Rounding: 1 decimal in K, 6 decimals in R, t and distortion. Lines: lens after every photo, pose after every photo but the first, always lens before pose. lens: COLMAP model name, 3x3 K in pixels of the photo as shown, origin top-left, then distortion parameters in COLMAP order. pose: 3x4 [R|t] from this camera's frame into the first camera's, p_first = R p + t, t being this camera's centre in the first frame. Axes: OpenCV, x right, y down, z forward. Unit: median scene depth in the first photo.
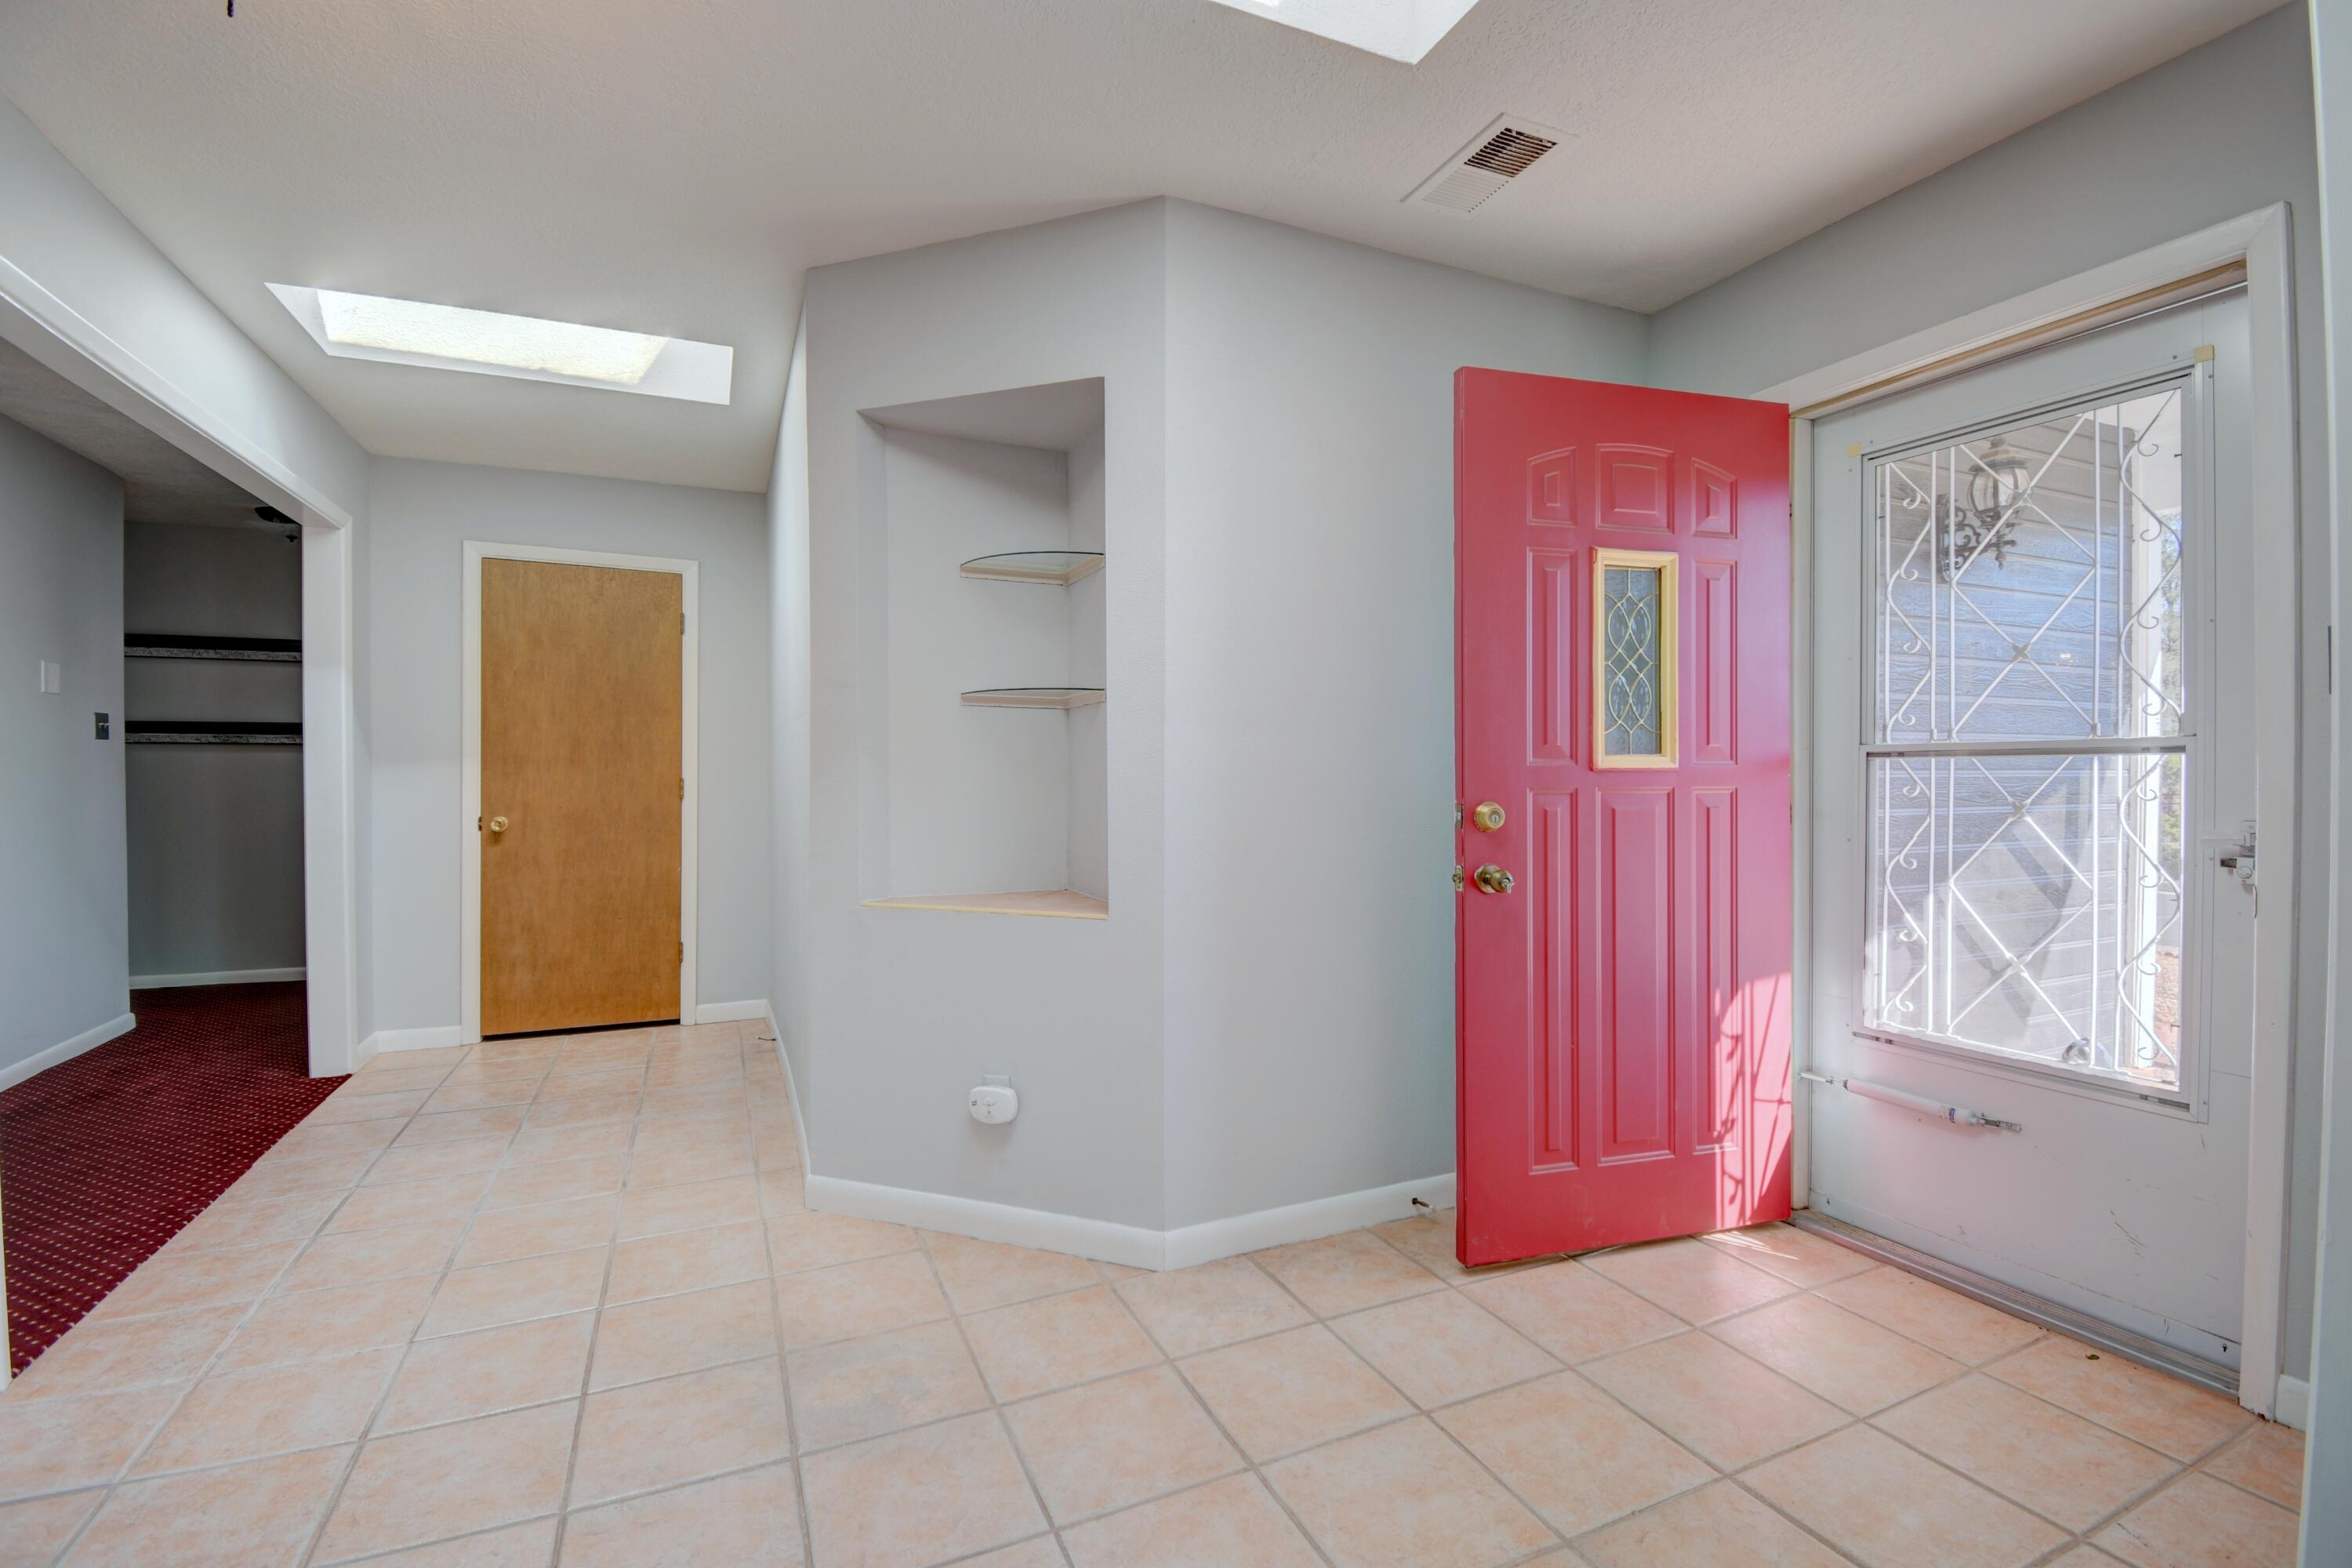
lens RADIAL K [[1044.5, 0, 1176.0], [0, 1044.5, 784.0], [0, 0, 1]] dist [-0.002821, -0.000484]
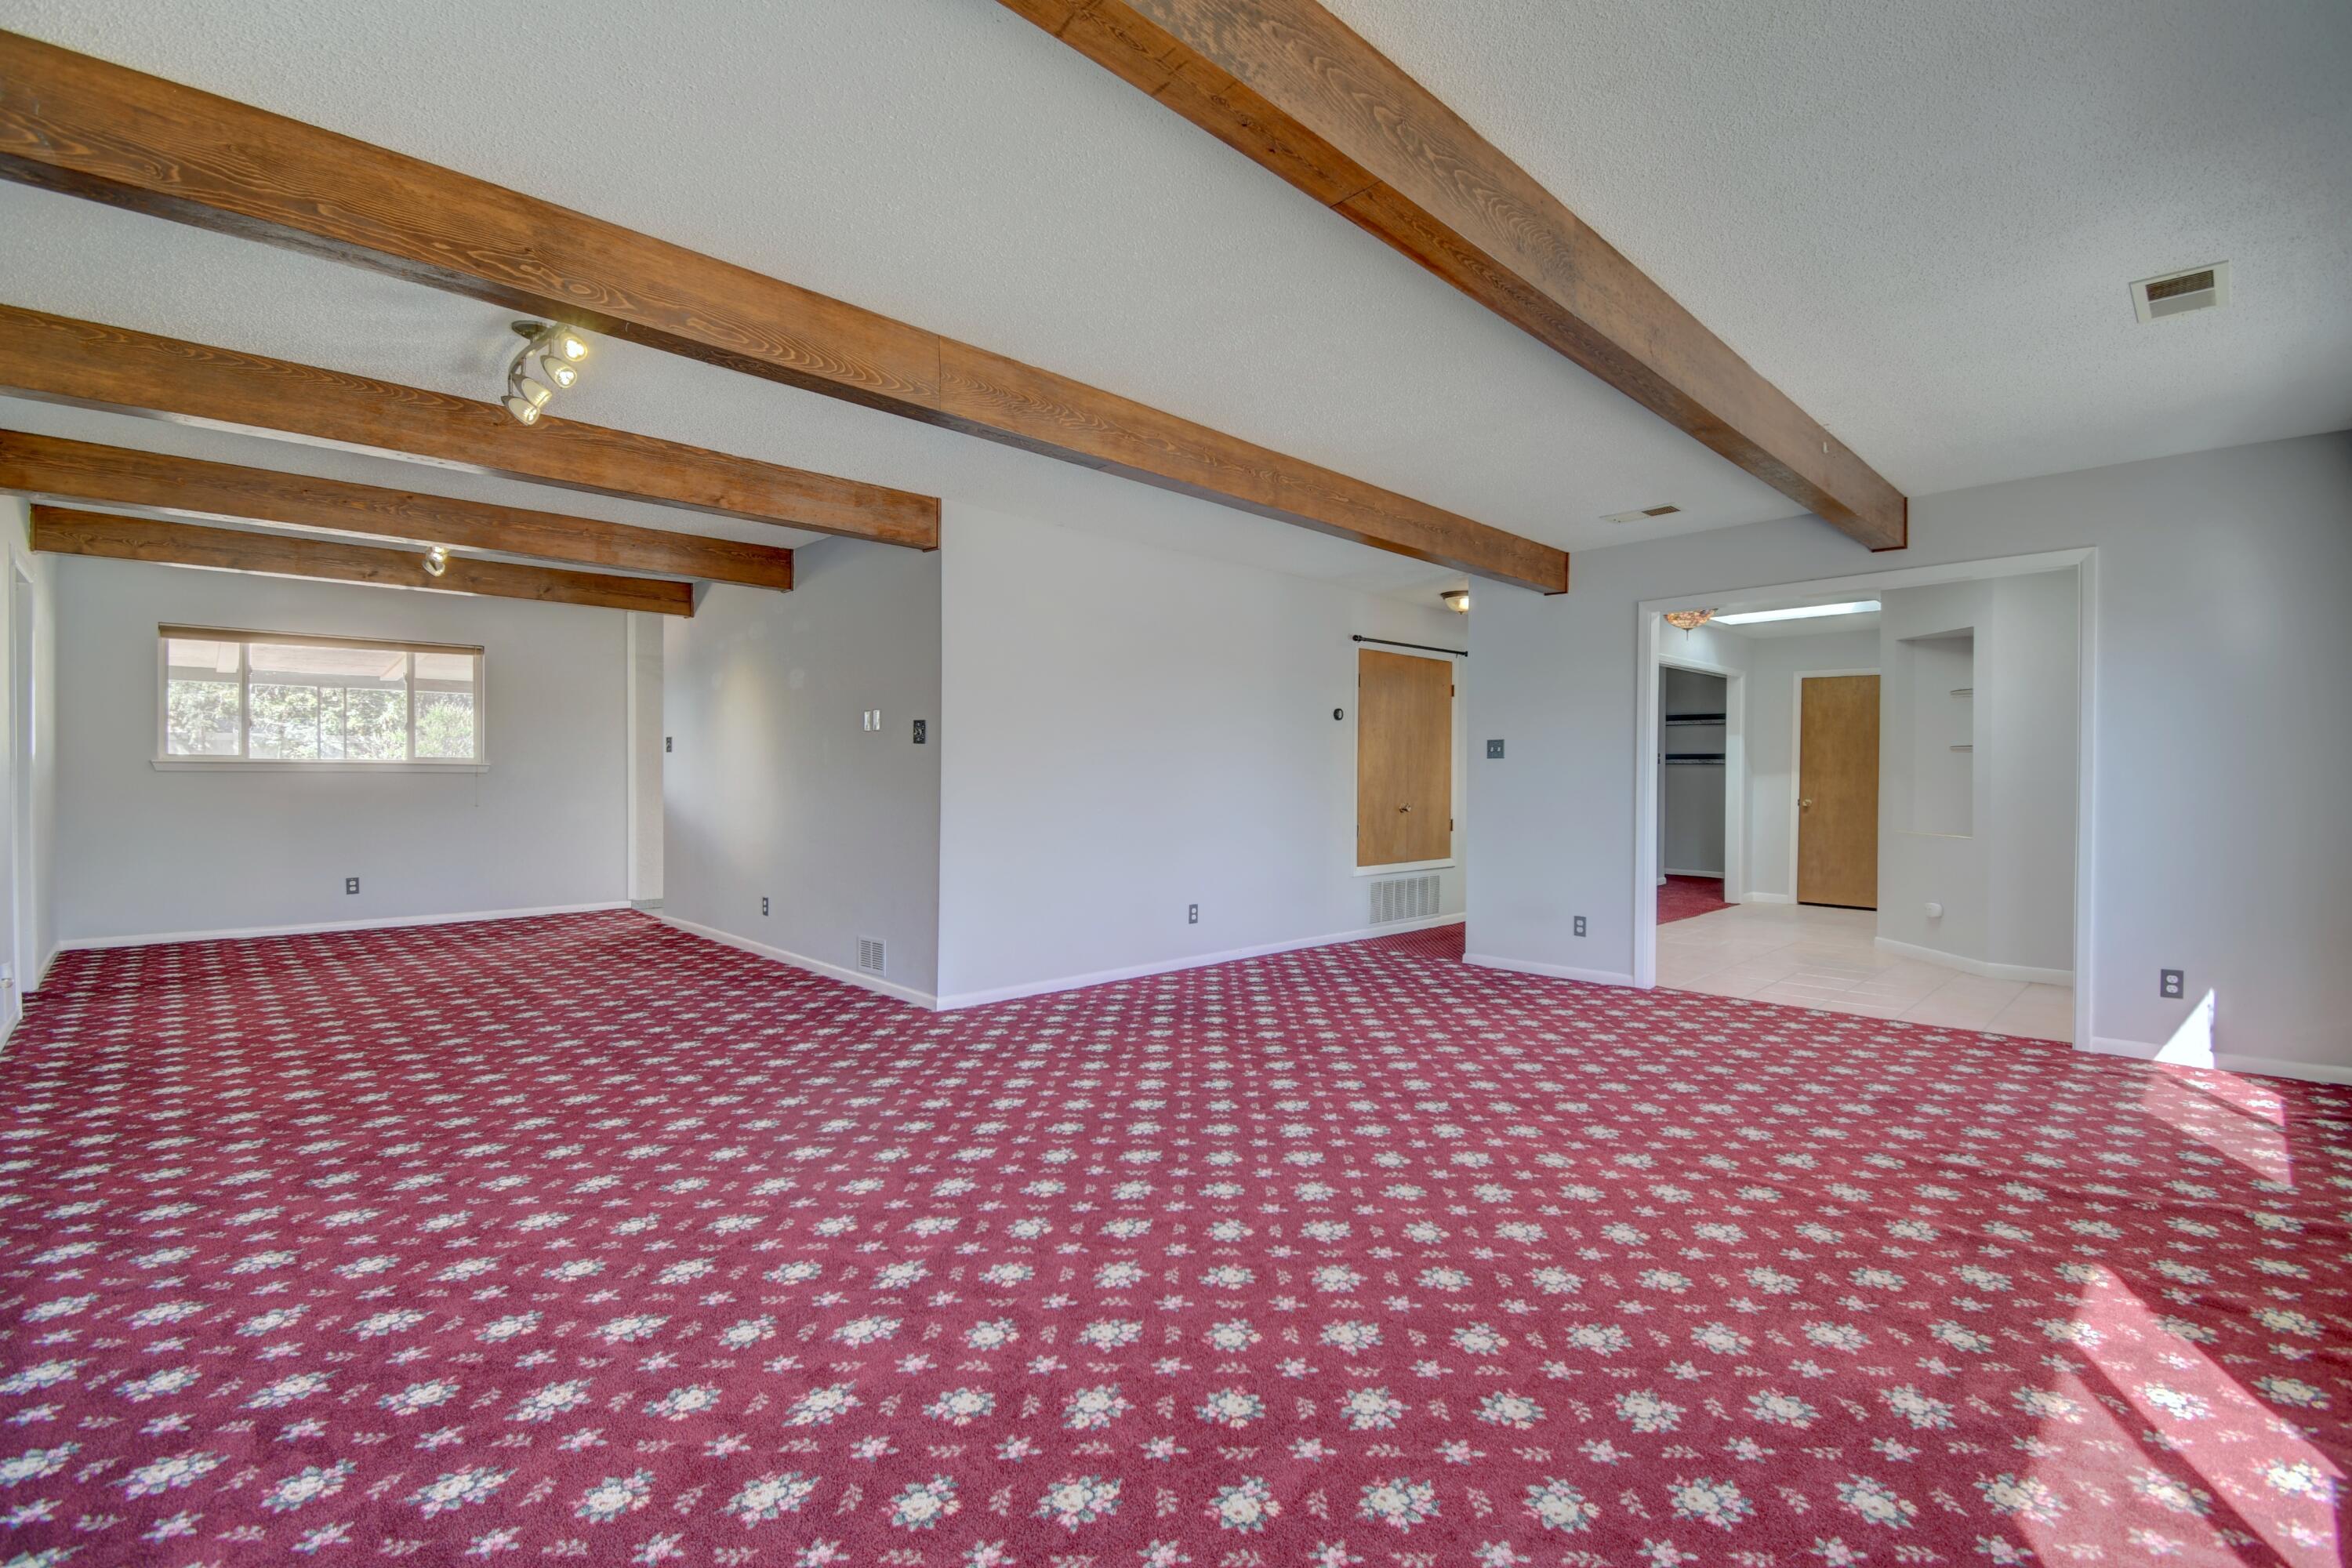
lens RADIAL K [[1044.5, 0, 1176.0], [0, 1044.5, 784.0], [0, 0, 1]] dist [-0.002821, -0.000484]
pose [[0.352293, 0.014679, -0.935774, 0.878908], [-0.011416, 0.999870, 0.011387, -0.009803], [0.935820, 0.006671, 0.352415, -0.942910]]
